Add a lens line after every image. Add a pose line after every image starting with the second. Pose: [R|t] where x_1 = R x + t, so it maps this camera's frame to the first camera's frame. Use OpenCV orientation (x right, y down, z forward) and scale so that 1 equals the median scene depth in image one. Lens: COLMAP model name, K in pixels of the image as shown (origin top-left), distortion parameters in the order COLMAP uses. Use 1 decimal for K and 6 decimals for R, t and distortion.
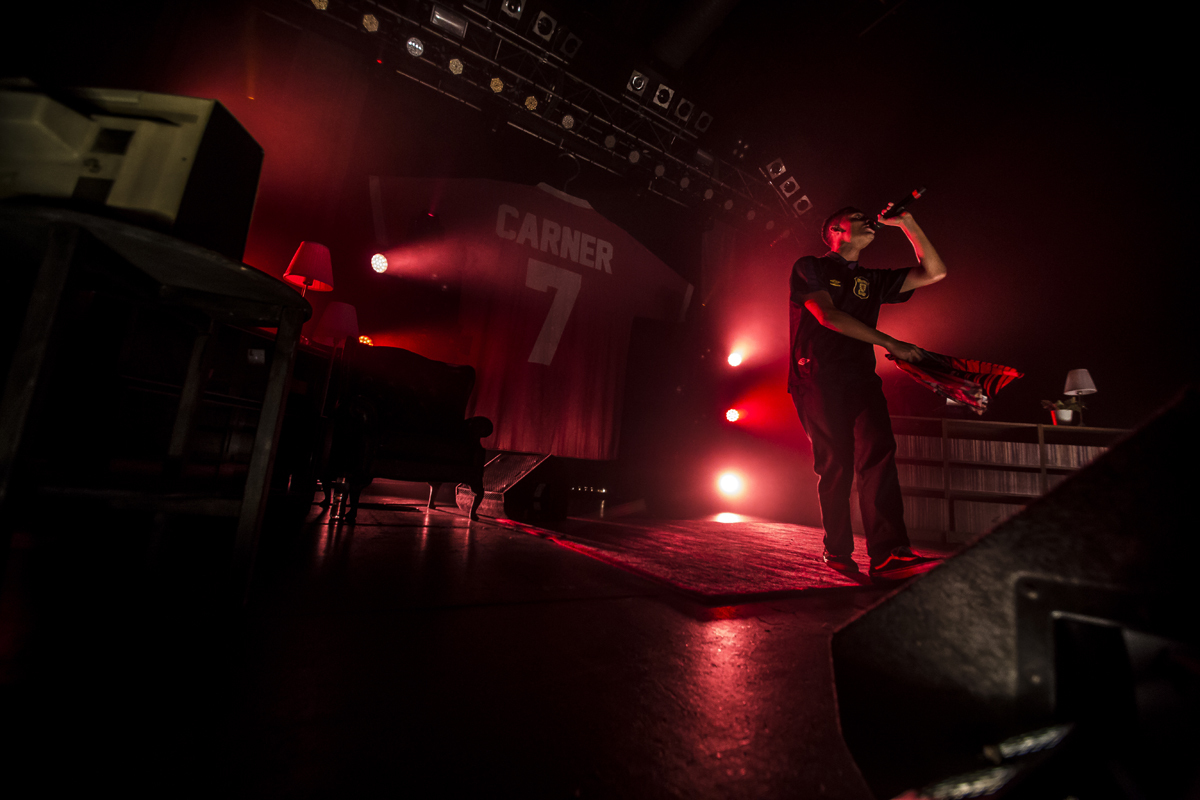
lens RADIAL K [[517.3, 0, 524.1], [0, 517.3, 355.6], [0, 0, 1]] dist [-0.037144, -0.000190]
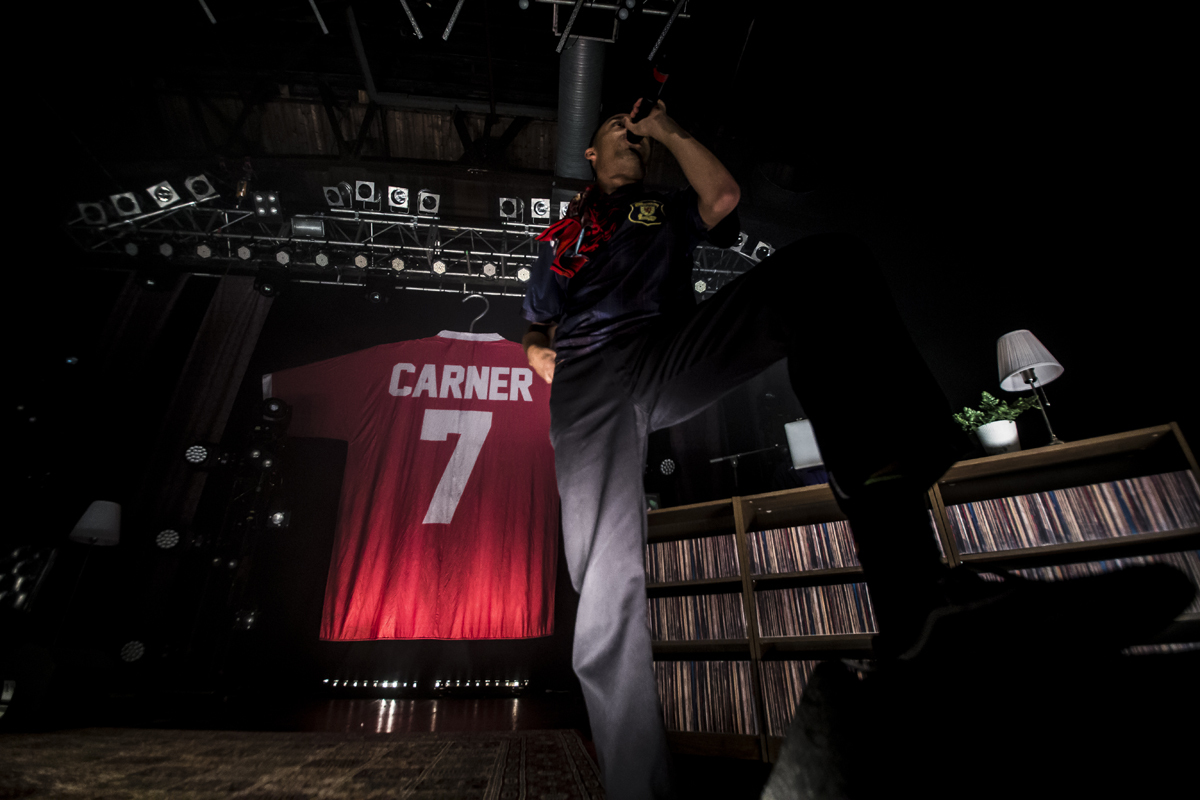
lens RADIAL K [[517.3, 0, 524.1], [0, 517.3, 355.6], [0, 0, 1]] dist [-0.037144, -0.000190]
pose [[0.903211, -0.292303, -0.314274, 0.494214], [0.176480, 0.920407, -0.348862, 0.079851], [0.391234, 0.259633, 0.882908, 0.220504]]
